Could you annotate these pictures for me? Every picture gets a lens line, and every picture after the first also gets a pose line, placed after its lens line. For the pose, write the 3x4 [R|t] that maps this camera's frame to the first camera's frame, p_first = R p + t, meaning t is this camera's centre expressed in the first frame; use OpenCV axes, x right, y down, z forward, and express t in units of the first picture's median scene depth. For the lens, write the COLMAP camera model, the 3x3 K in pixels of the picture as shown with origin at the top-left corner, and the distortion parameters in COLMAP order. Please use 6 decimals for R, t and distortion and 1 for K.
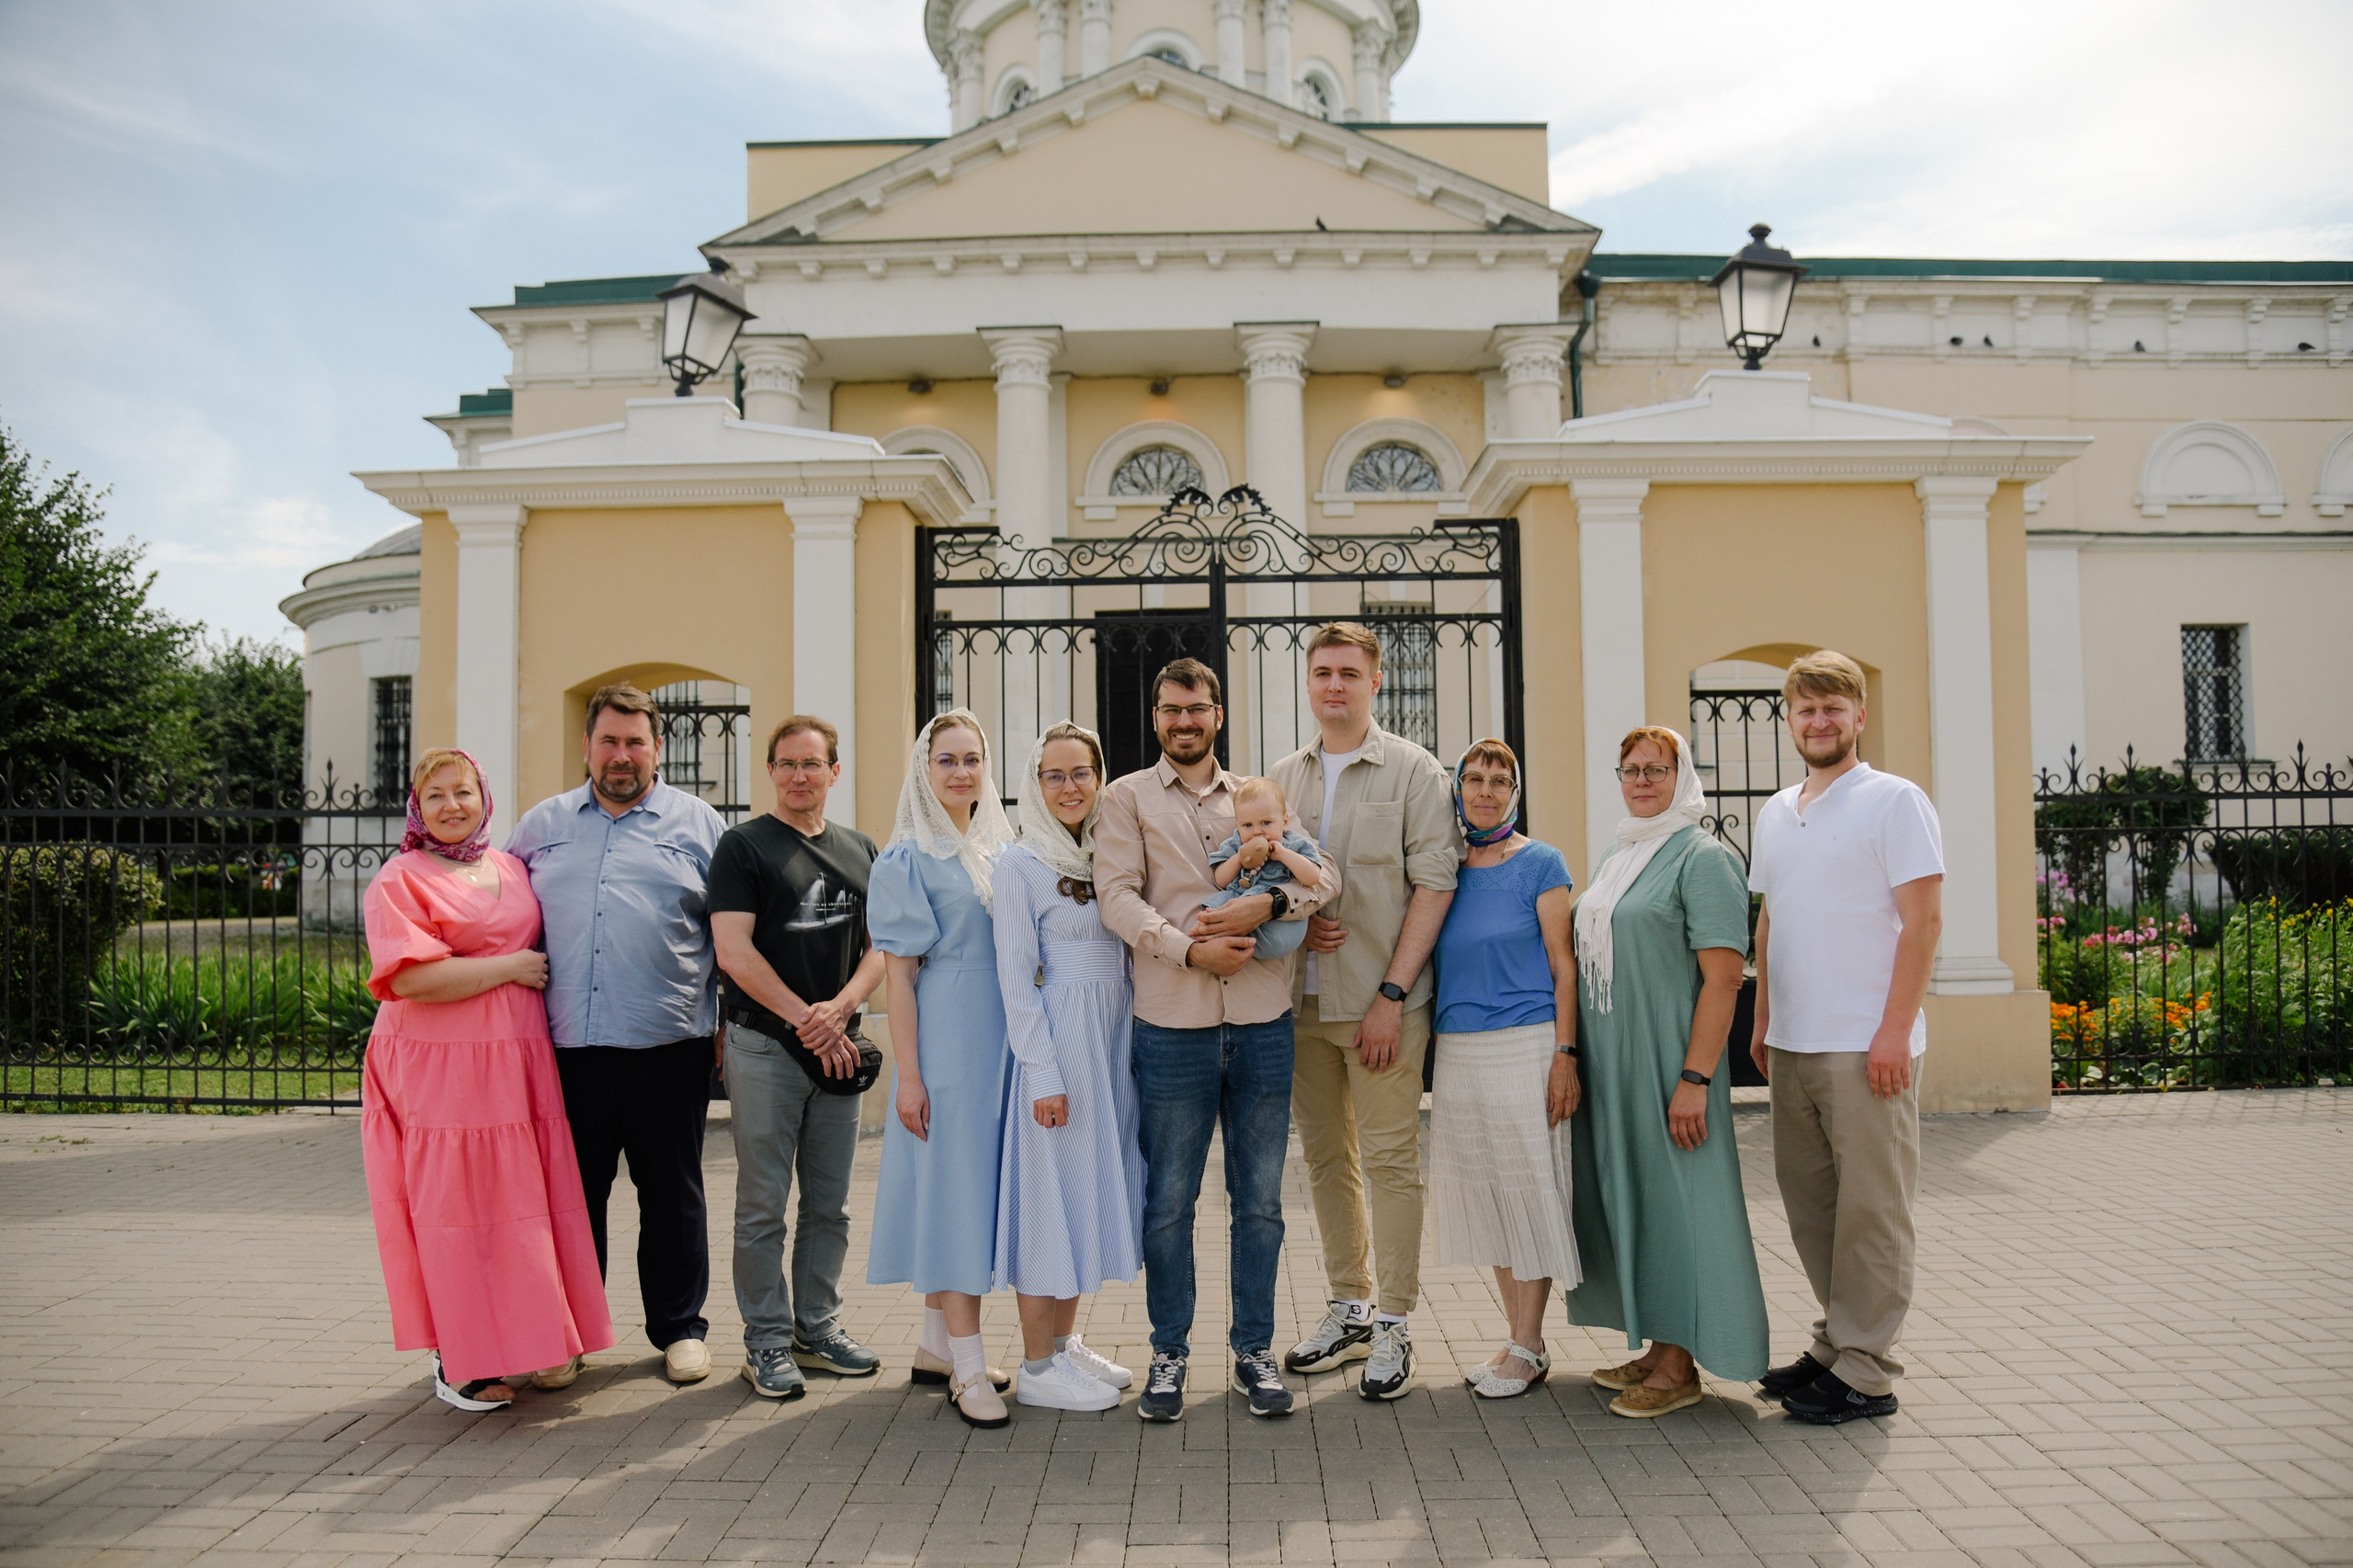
lens RADIAL K [[1699.0, 0, 1176.5], [0, 1699.0, 784.0], [0, 0, 1]] dist [-0.141973, 0.081017]
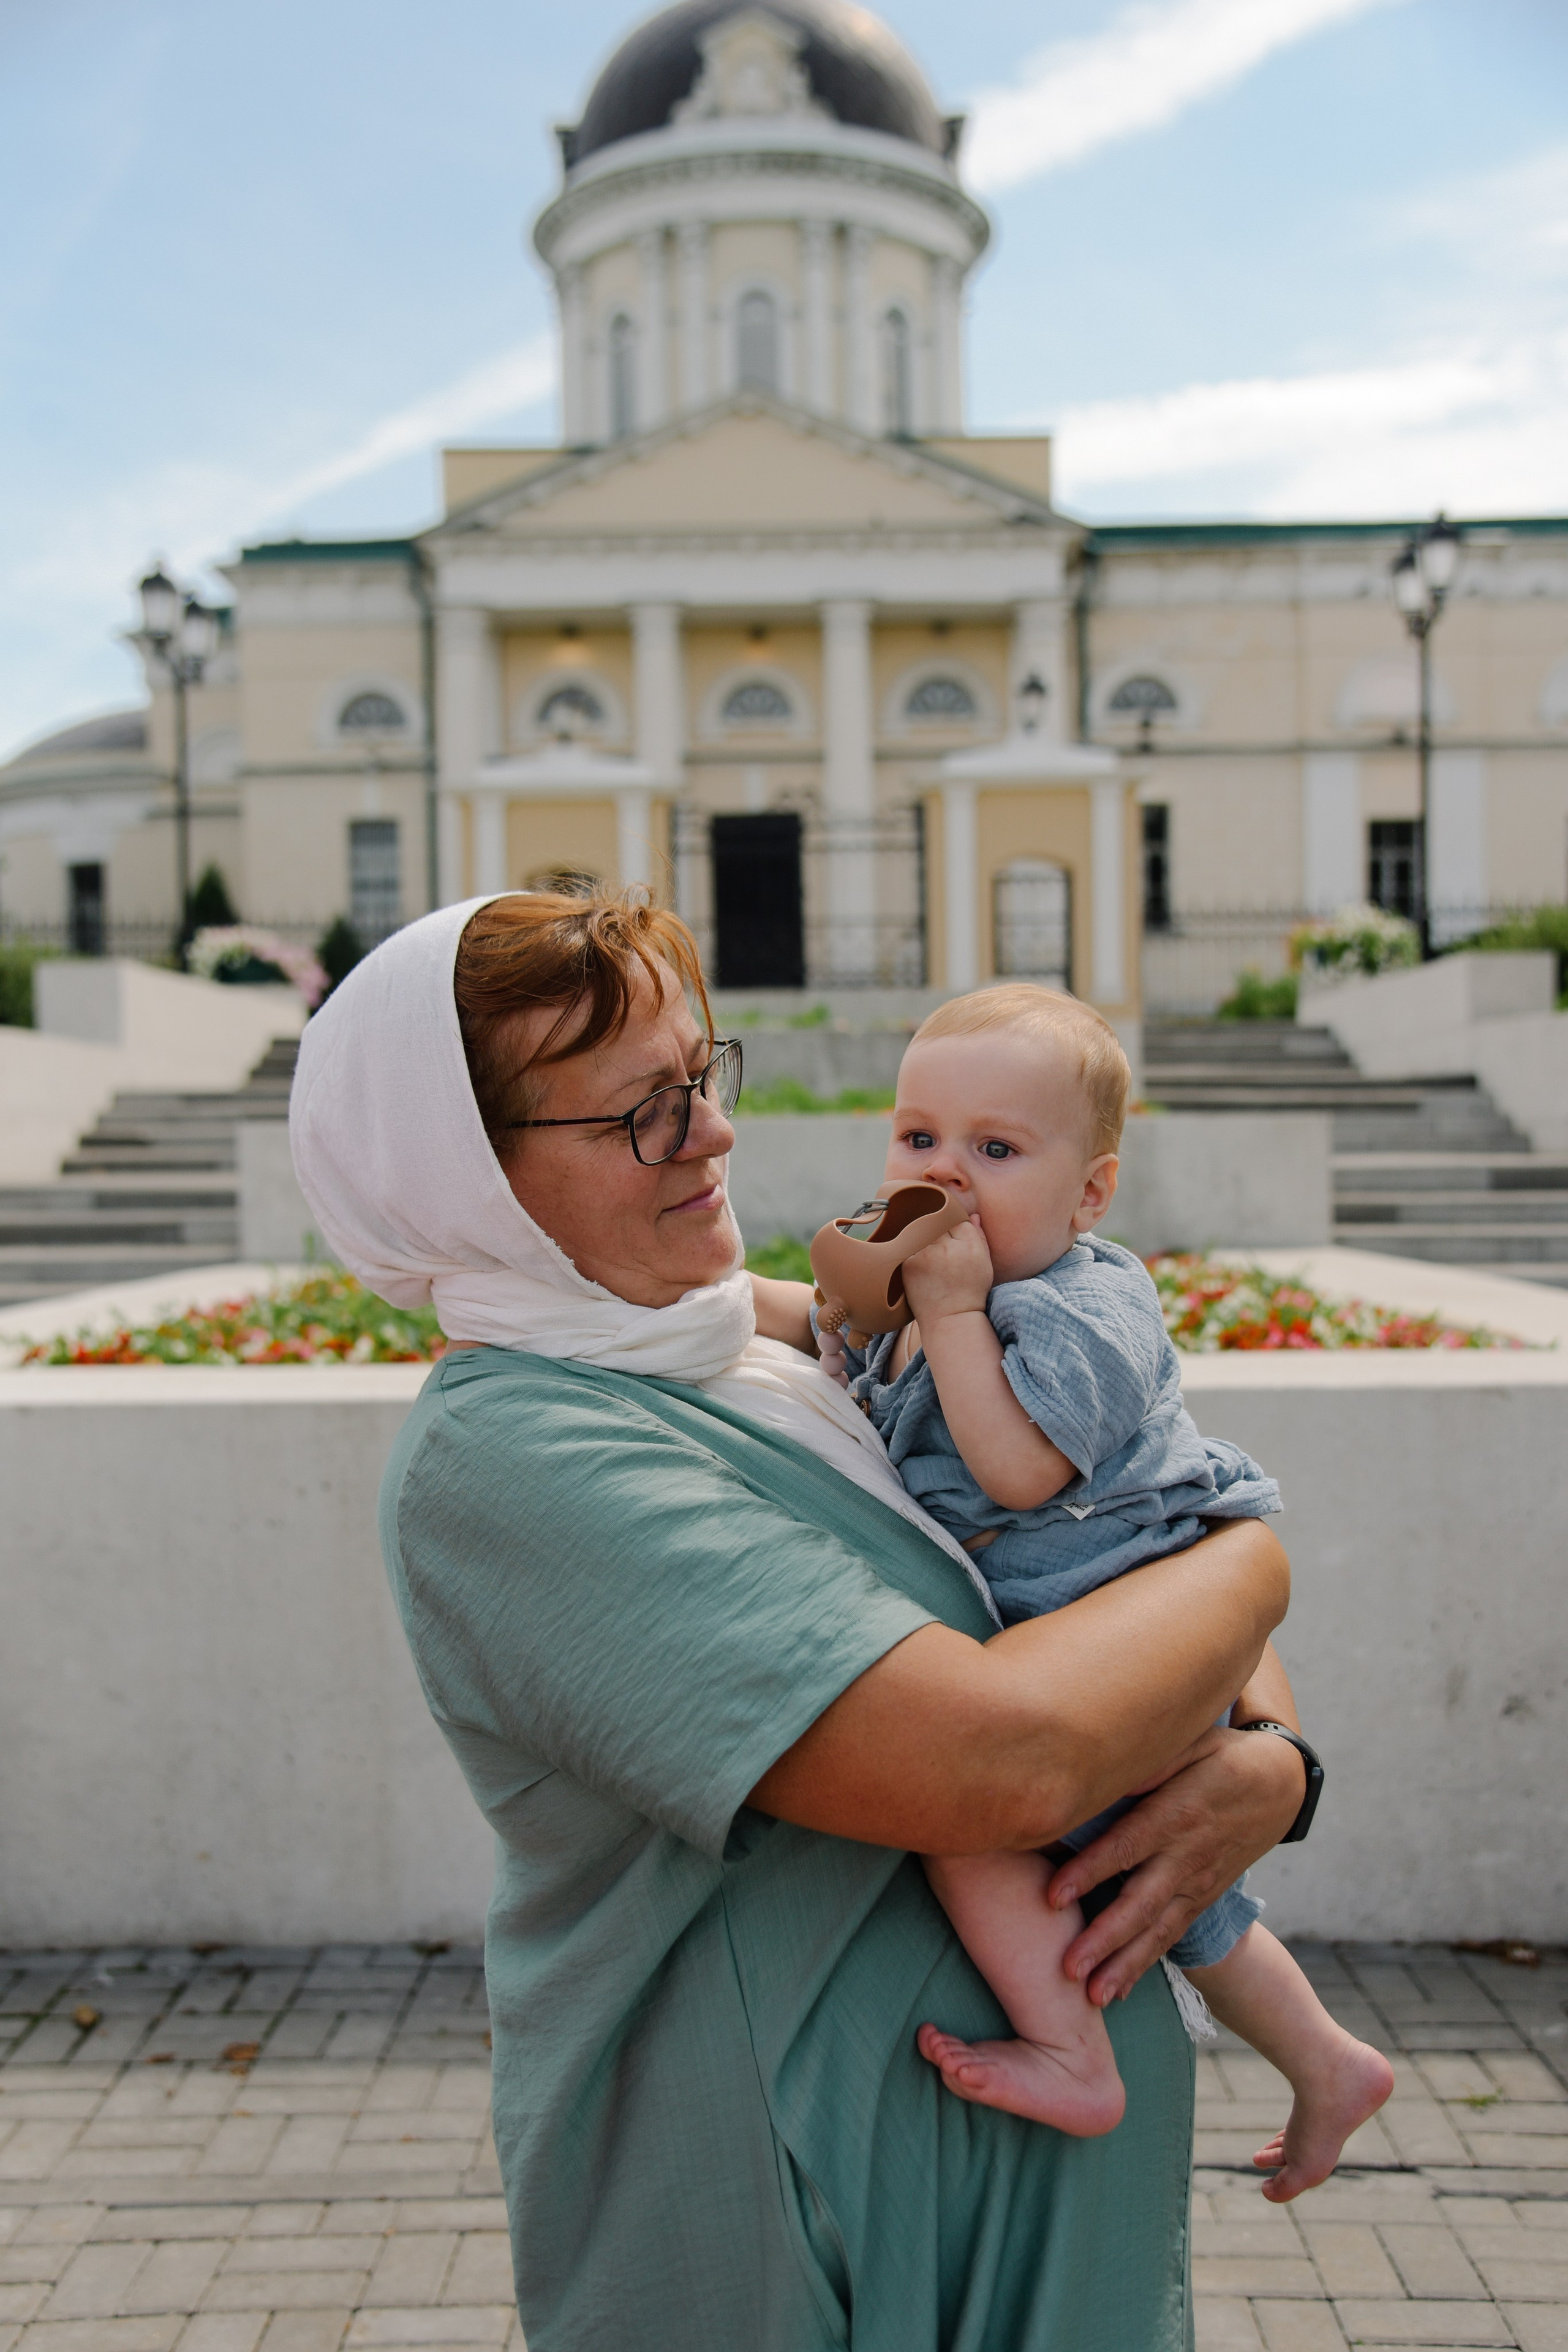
lens RADIAL K [[2443.5, 0, 784.0], [0, 2443.5, 1176.0], [0, 0, 1]] dist [0.037172, 0.038913]
pose [[0.999939, -0.004814, 0.009960, -0.011284], [0.004107, 0.997549, 0.069846, 0.048960], [-0.010272, -0.069801, 0.997508, -0.958455]]
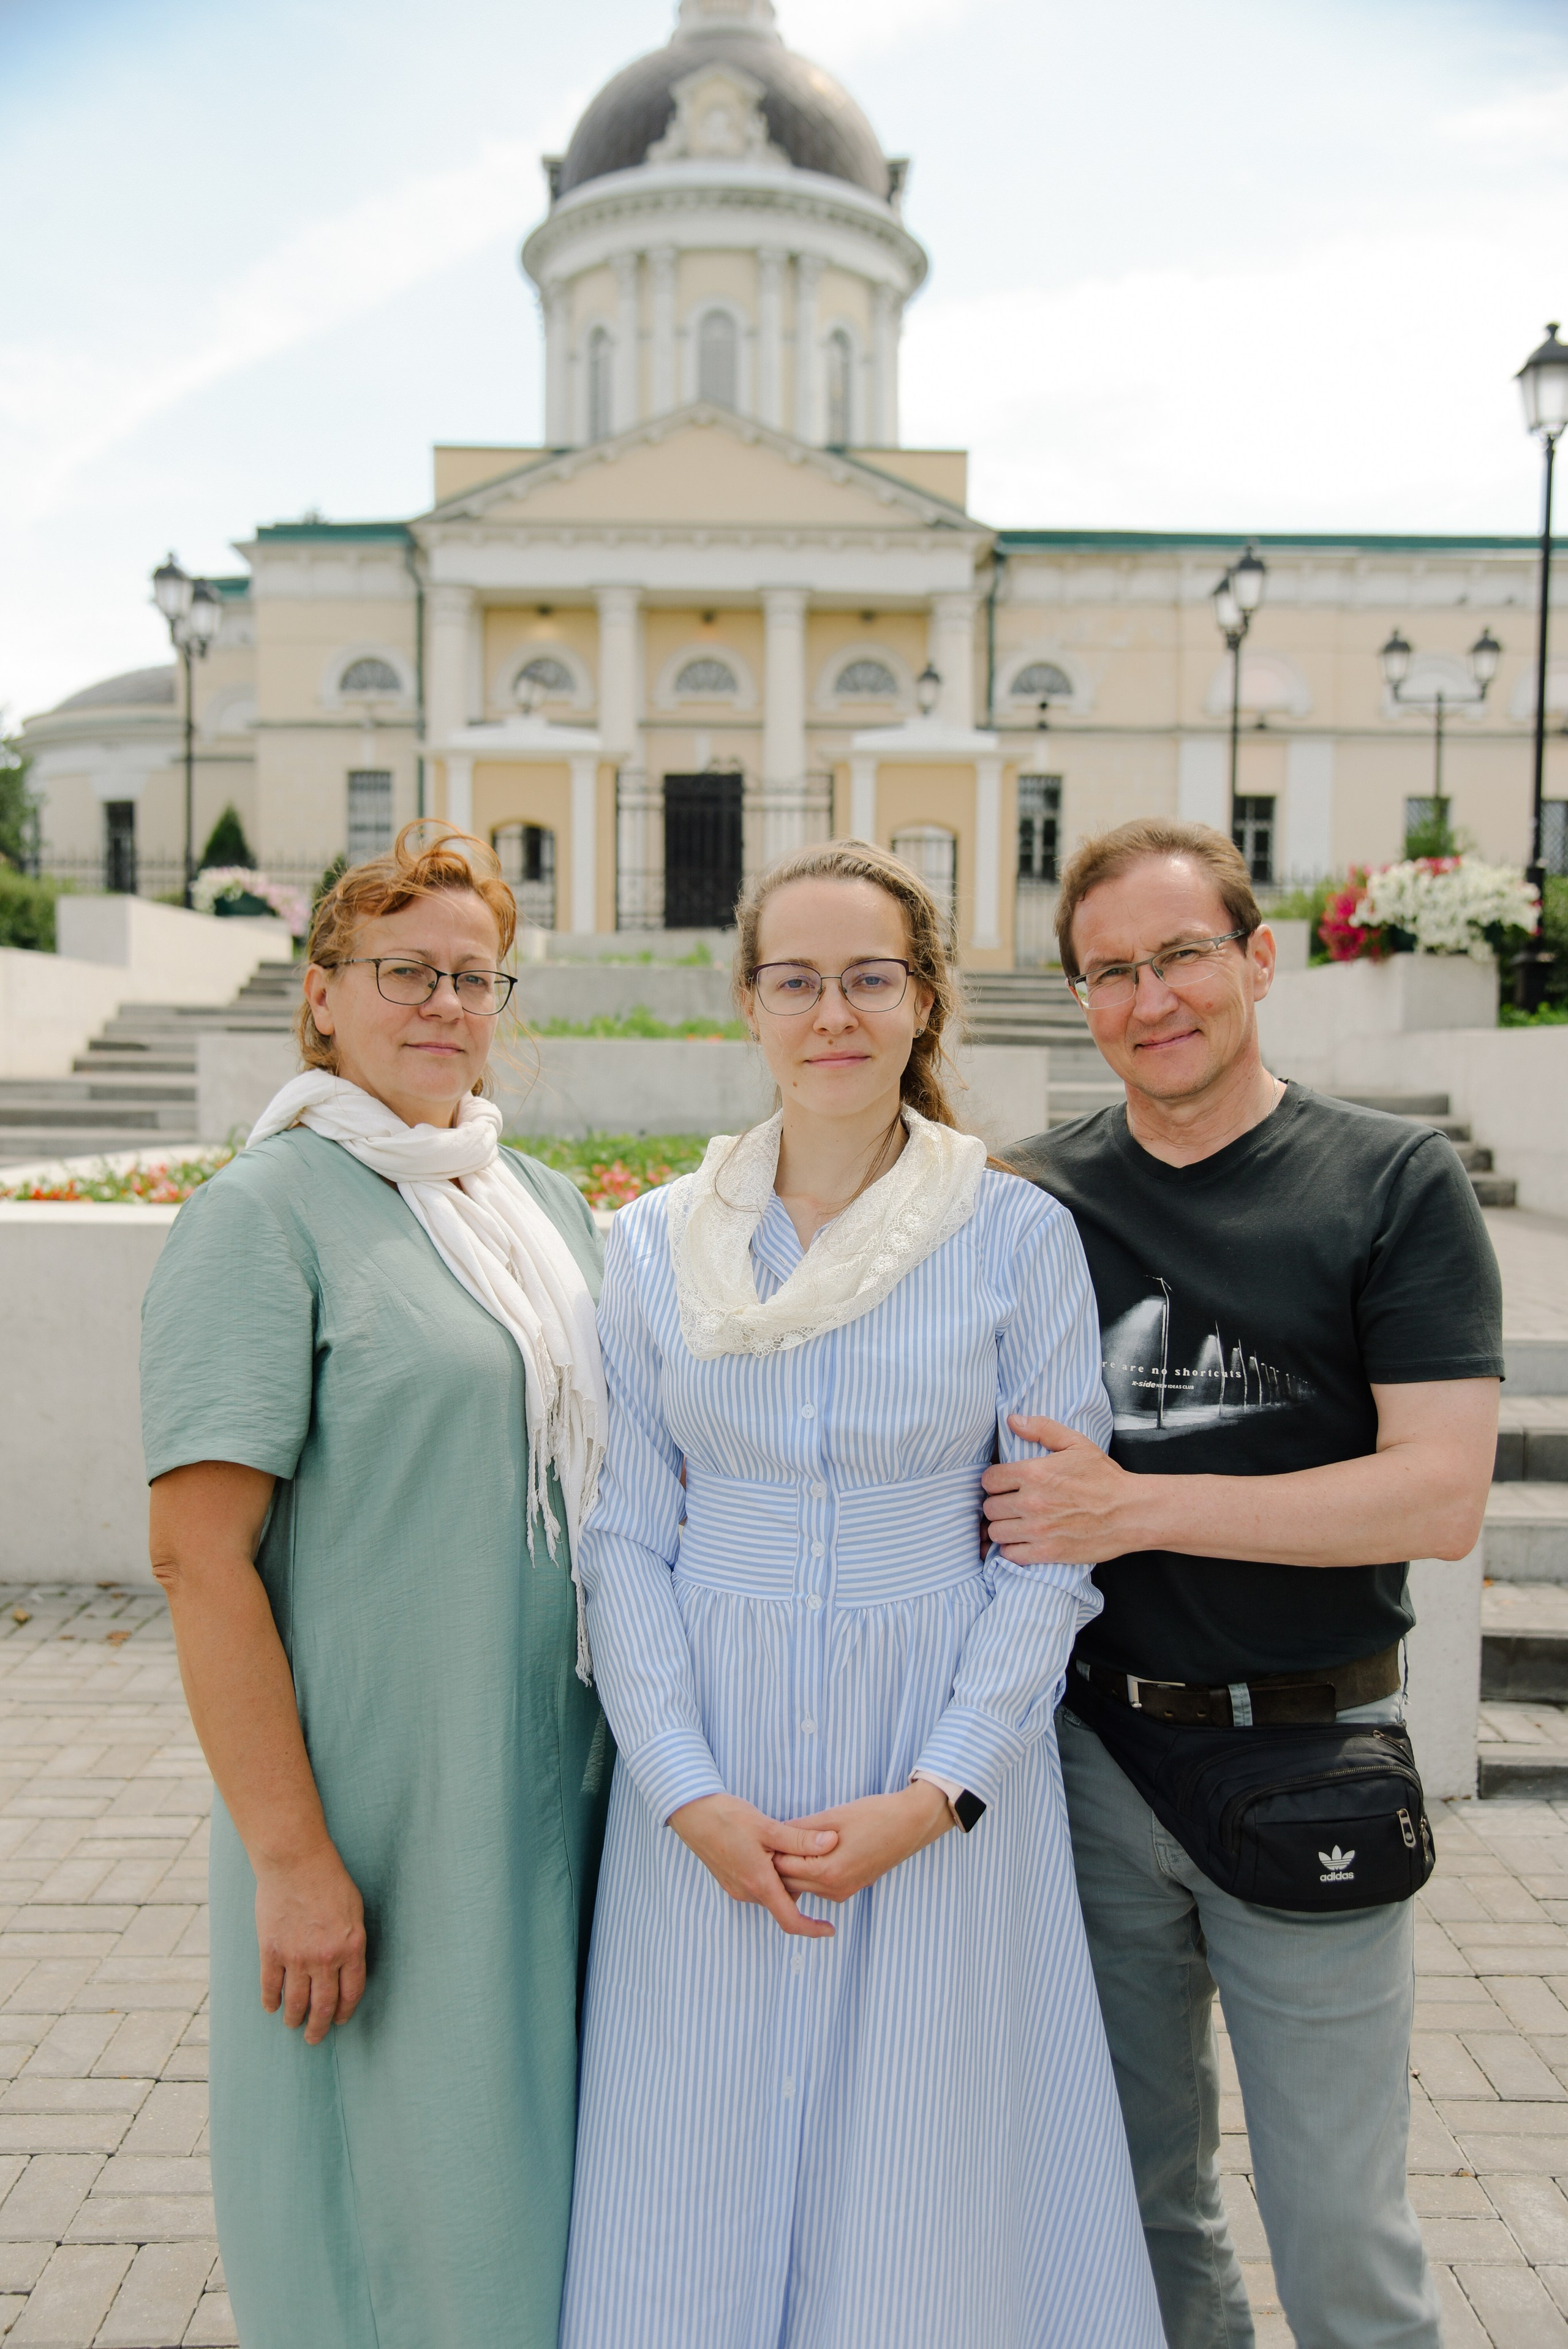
lens RADIAL K [[2179.9, 0, 784.0], [0, 2179.9, 1174.5], [0, 0, 1]] dist [0.011342, 0.026995]
pose [[0.999465, 0.018979, 0.026626, 0.015617], [-0.021724, 0.994034, 0.106890, 0.045596], [-0.024439, -0.107411, 0.993914, -1.019222]]
